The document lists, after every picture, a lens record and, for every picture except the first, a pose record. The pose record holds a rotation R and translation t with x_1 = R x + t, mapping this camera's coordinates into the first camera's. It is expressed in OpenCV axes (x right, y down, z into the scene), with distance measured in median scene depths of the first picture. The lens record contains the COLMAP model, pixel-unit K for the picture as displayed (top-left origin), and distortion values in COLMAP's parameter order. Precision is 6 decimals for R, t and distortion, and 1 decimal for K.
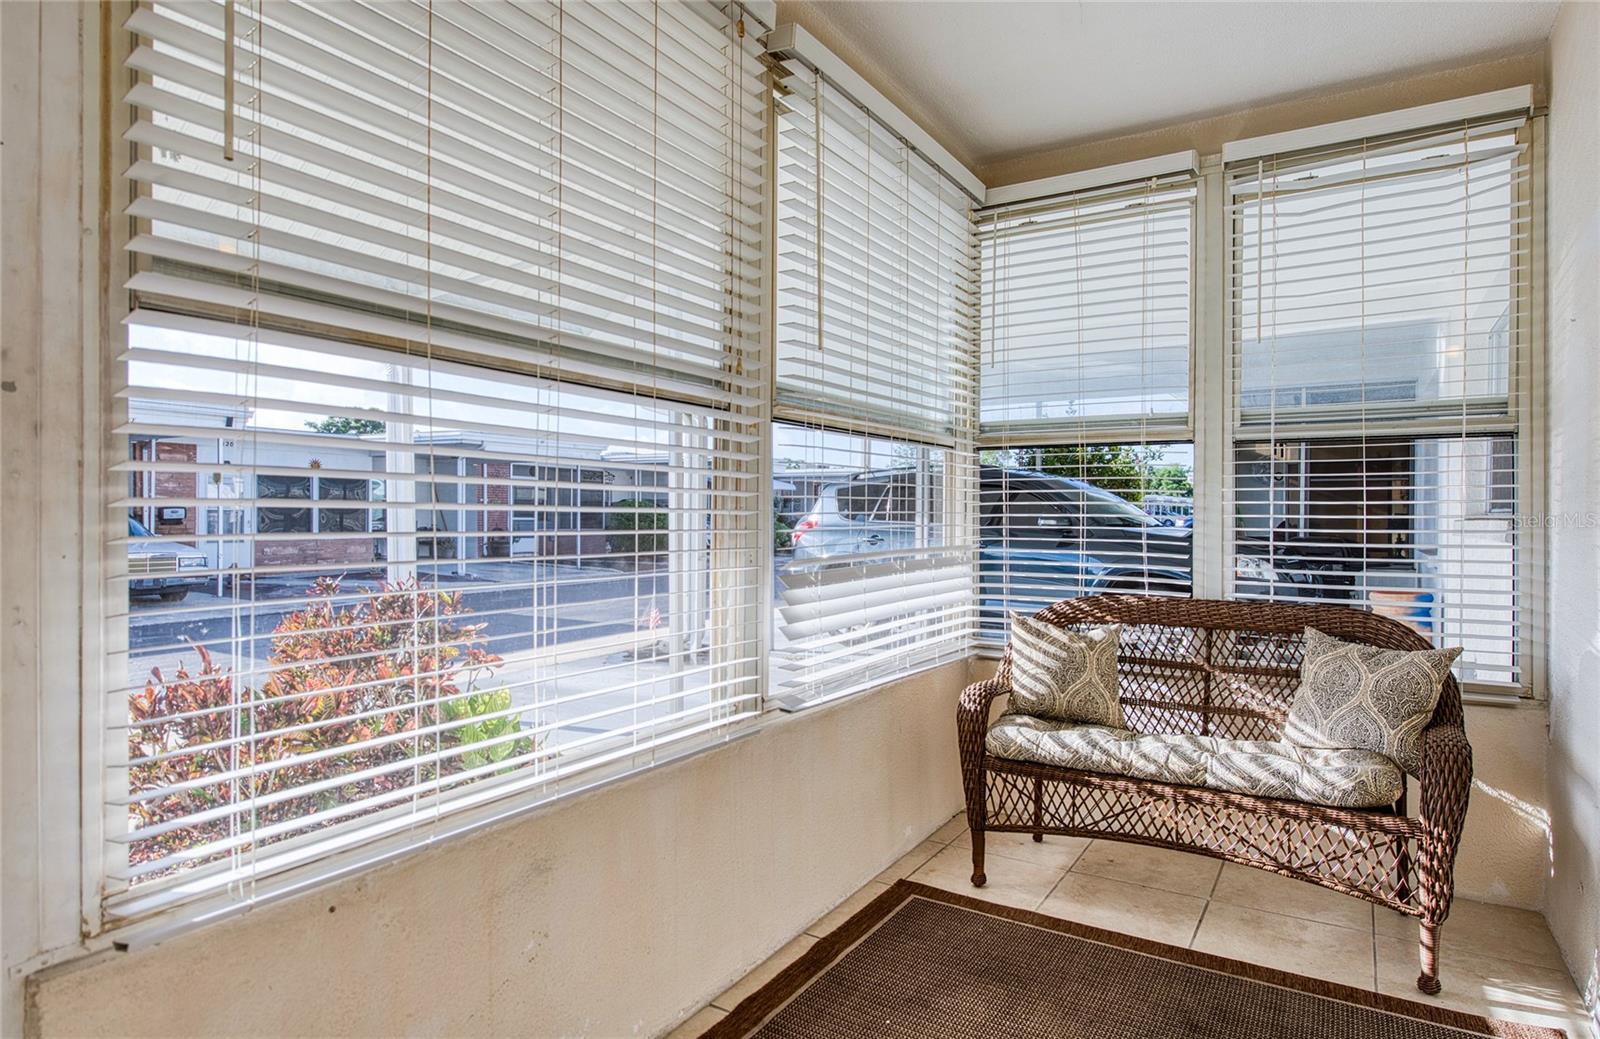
lens RADIAL K [[889.0, 0, 800.0], [0, 889.0, 519.5], [0, 0, 1]] dist [-0.003202, -0.002267]
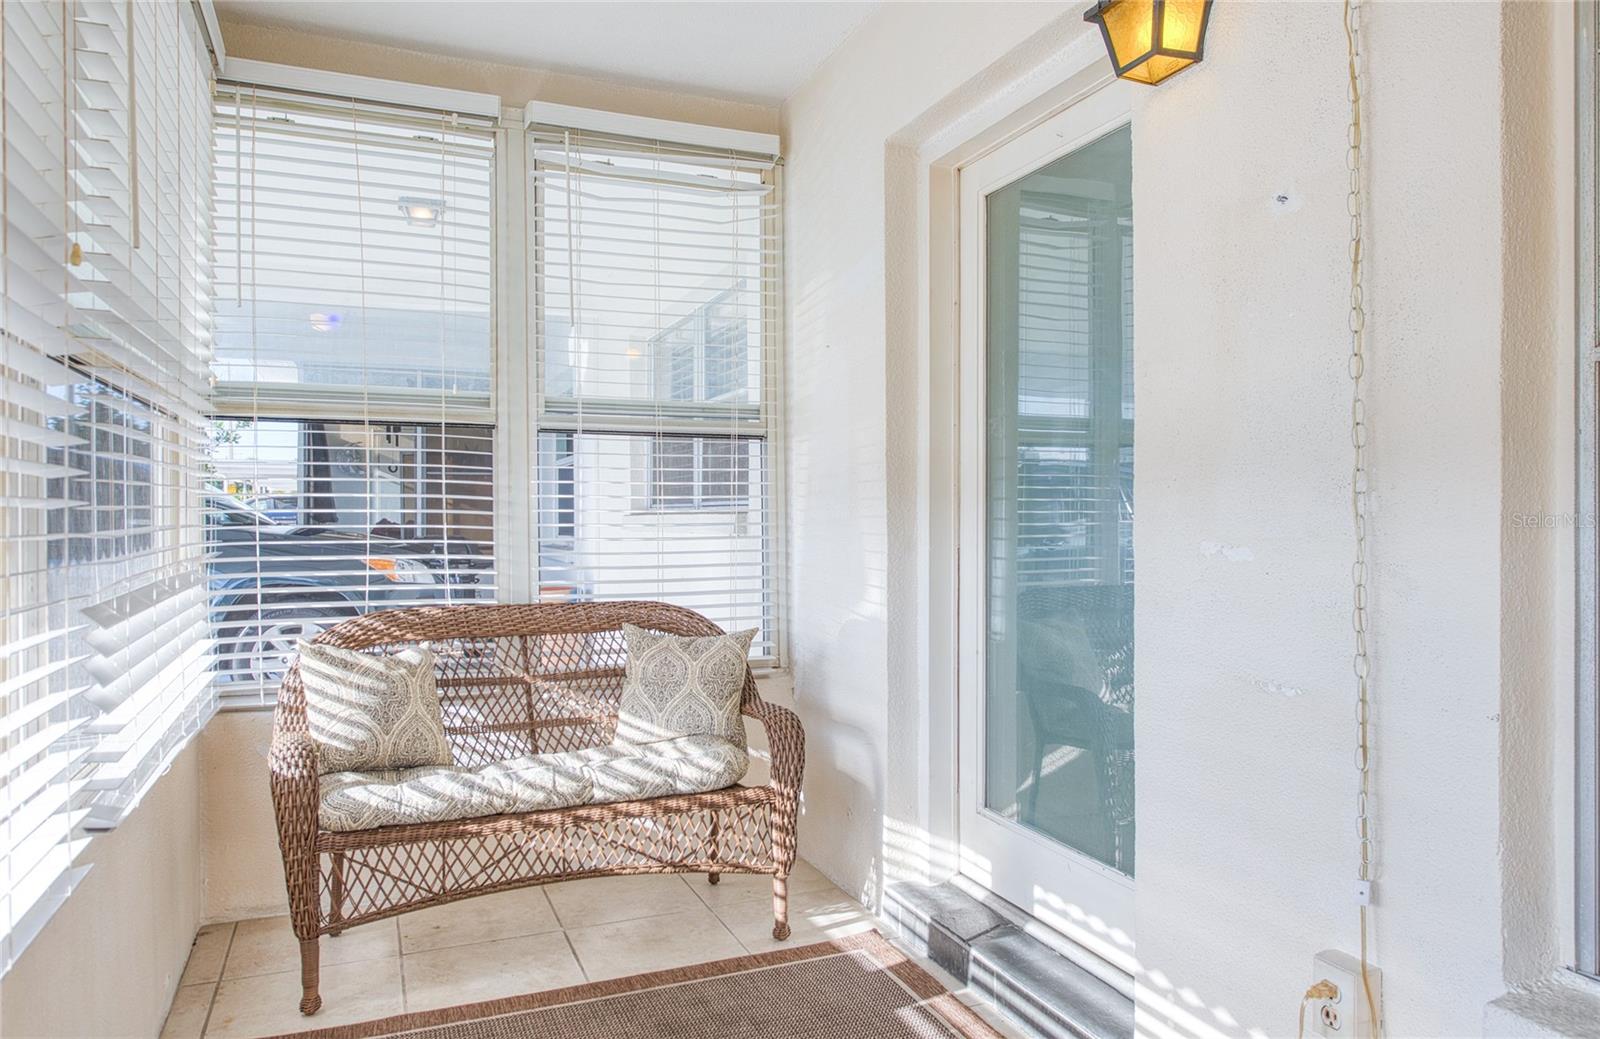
lens RADIAL K [[1080.3, 0, 803.0], [0, 1080.3, 517.6], [0, 0, 1]] dist [0.005831, -0.000974]
pose [[0.582369, -0.009231, 0.812872, -0.302281], [0.008023, 0.999952, 0.005608, -0.001059], [-0.812885, 0.003255, 0.582415, 0.150682]]
